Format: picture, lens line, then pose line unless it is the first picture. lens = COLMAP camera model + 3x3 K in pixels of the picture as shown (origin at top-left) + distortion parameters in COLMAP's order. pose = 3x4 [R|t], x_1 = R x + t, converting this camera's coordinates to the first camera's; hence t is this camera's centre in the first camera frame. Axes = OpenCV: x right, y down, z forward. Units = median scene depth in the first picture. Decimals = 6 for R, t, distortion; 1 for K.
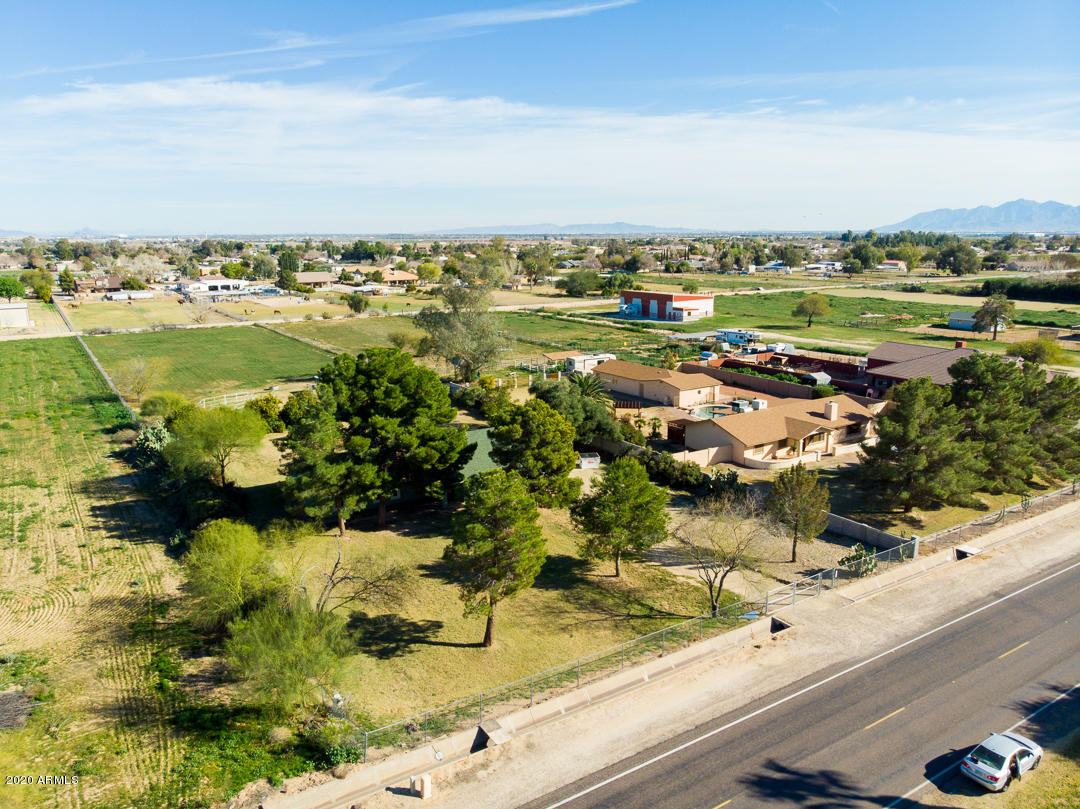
lens RADIAL K [[801.5, 0, 540.0], [0, 801.5, 404.5], [0, 0, 1]] dist [0.009448, -0.002548]
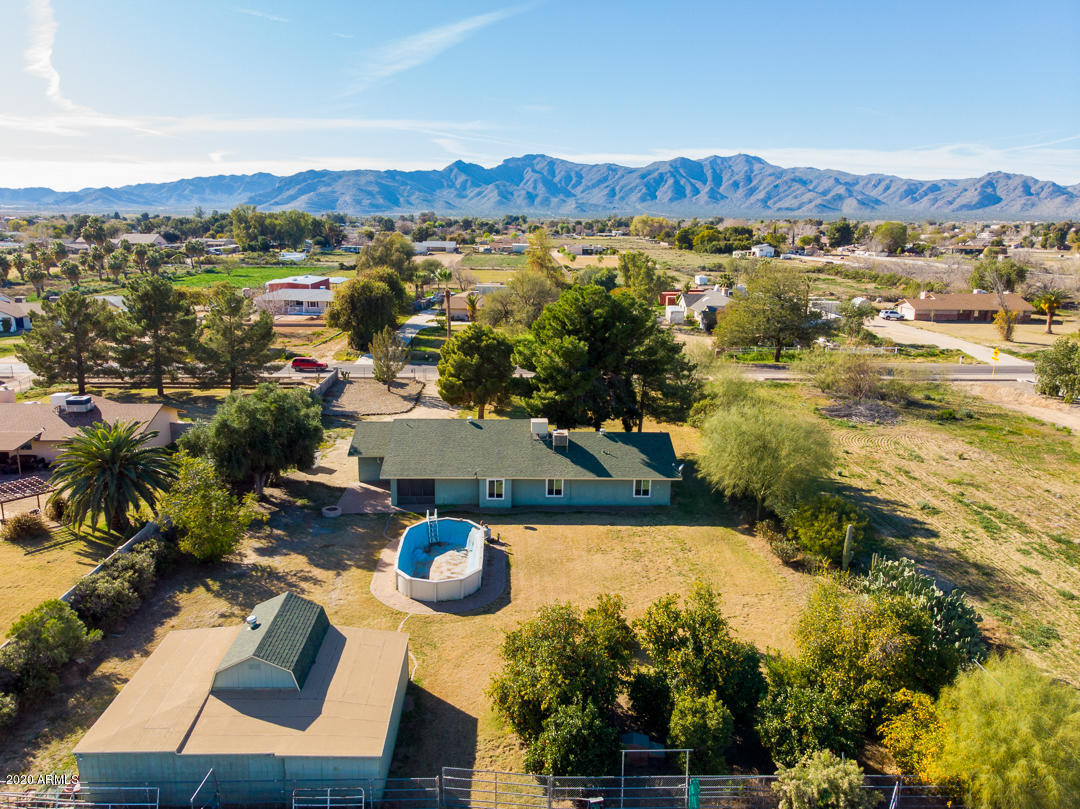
lens RADIAL K [[823.6, 0, 538.1], [0, 823.6, 396.5], [0, 0, 1]] dist [-0.006999, 0.011380]
pose [[-0.854662, -0.113593, 0.506605, -0.327487], [0.103144, 0.919173, 0.380108, -0.165069], [-0.508836, 0.377118, -0.773866, 0.910185]]
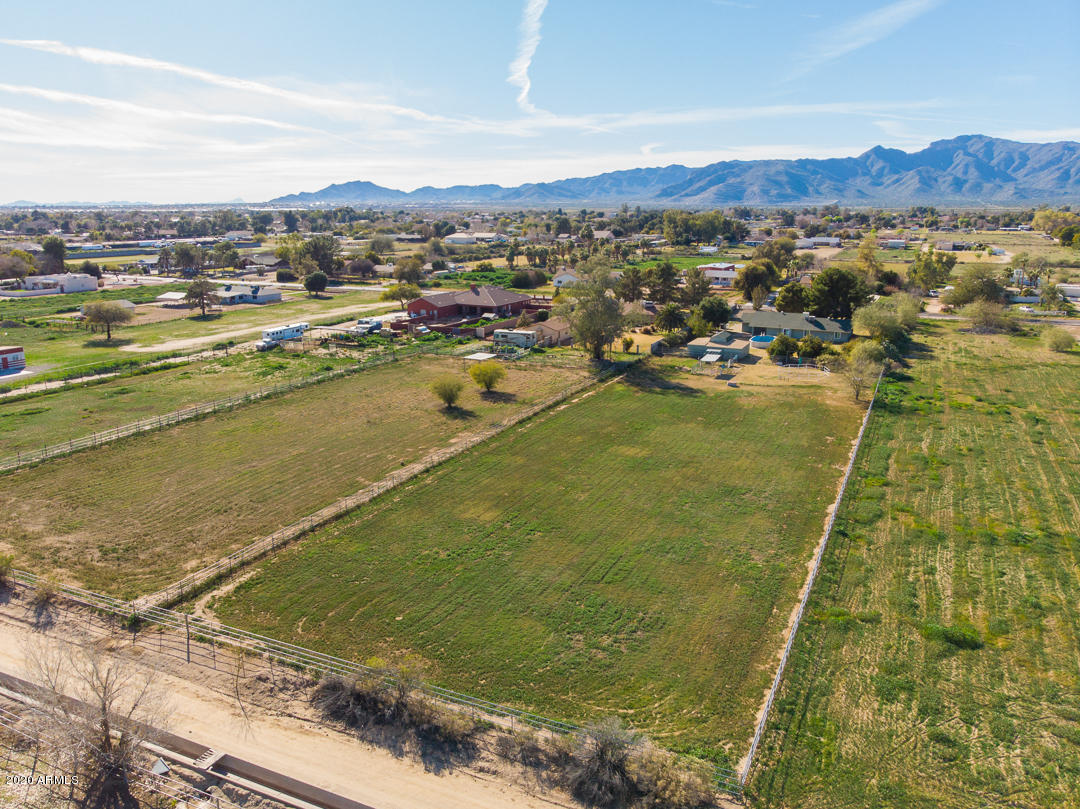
lens RADIAL K [[820.3, 0, 540.0], [0, 820.3, 404.5], [0, 0, 1]] dist [-0.003609, 0.008240]
pose [[-0.526428, -0.195000, 0.827556, -0.995297], [0.181929, 0.924964, 0.333682, -0.362111], [-0.830527, 0.326216, -0.451451, 1.562045]]
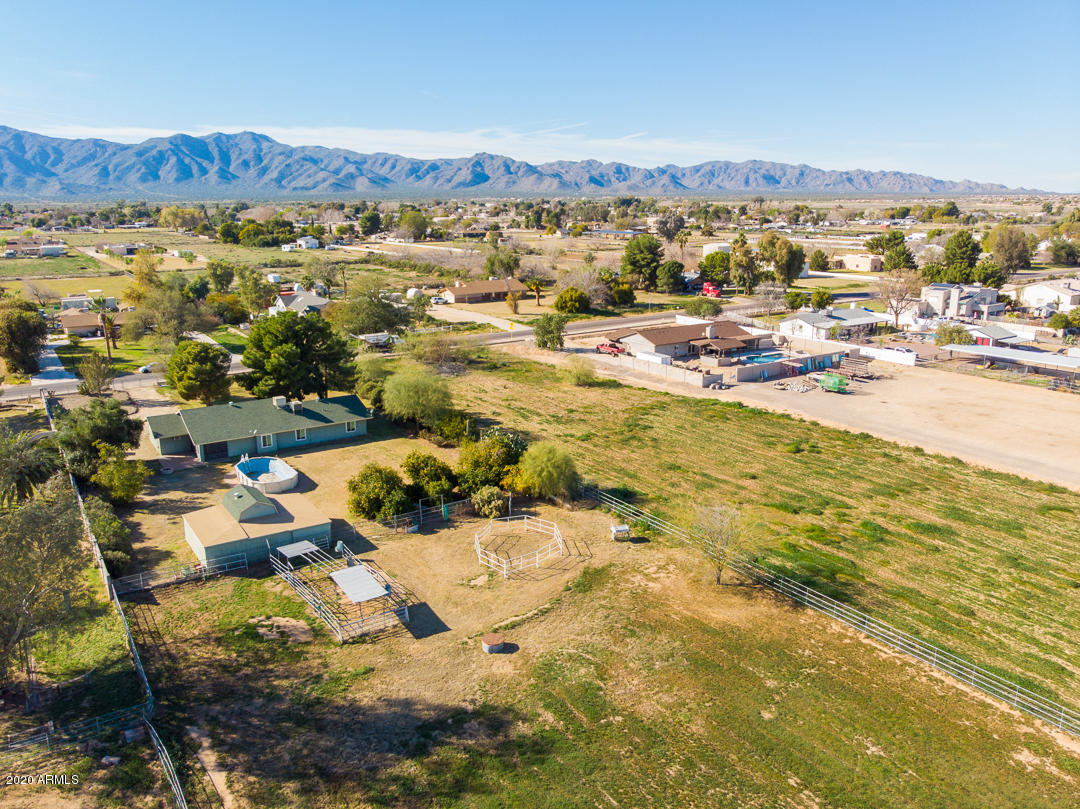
lens RADIAL K [[828.4, 0, 538.8], [0, 828.4, 393.3], [0, 0, 1]] dist [-0.020927, 0.043302]
pose [[-0.999845, 0.014553, -0.009901, -0.326212], [0.008887, 0.902917, 0.429723, -0.302153], [0.015193, 0.429568, -0.902907, 1.238903]]
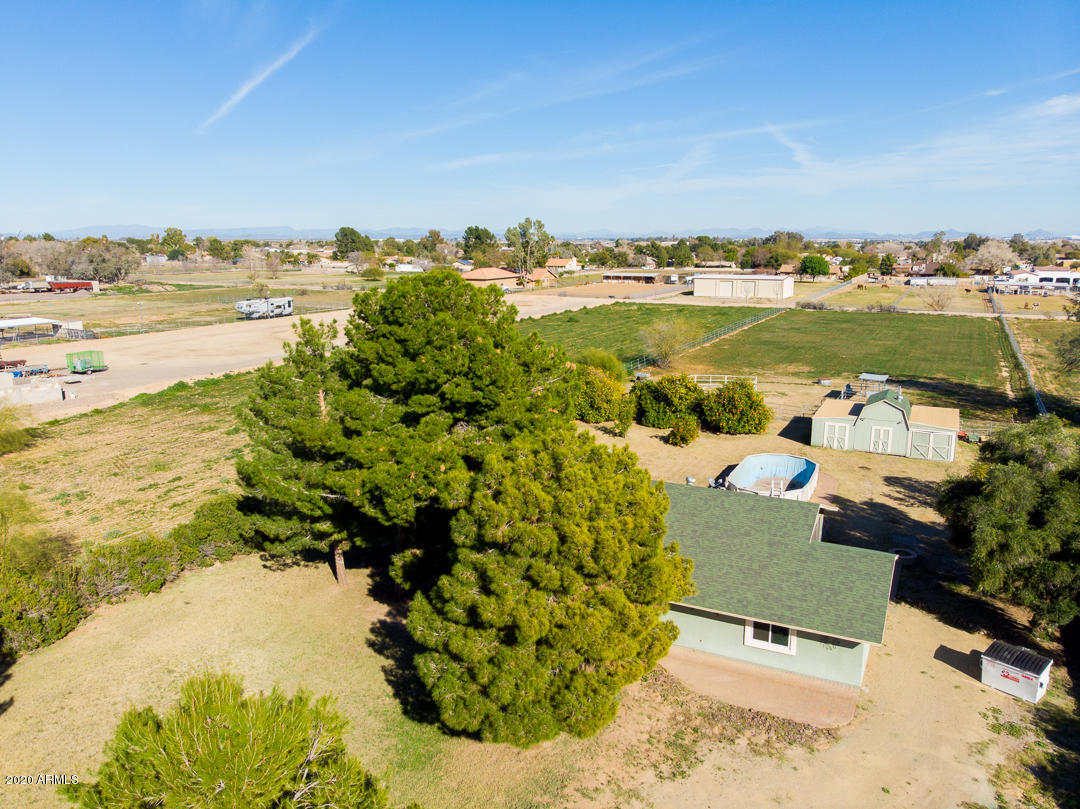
lens RADIAL K [[808.0, 0, 541.2], [0, 808.0, 390.1], [0, 0, 1]] dist [0.005968, -0.000900]
pose [[0.496844, 0.168686, -0.851288, 0.146857], [-0.186643, 0.978743, 0.085010, -0.025636], [0.847532, 0.116650, 0.517766, 0.383202]]
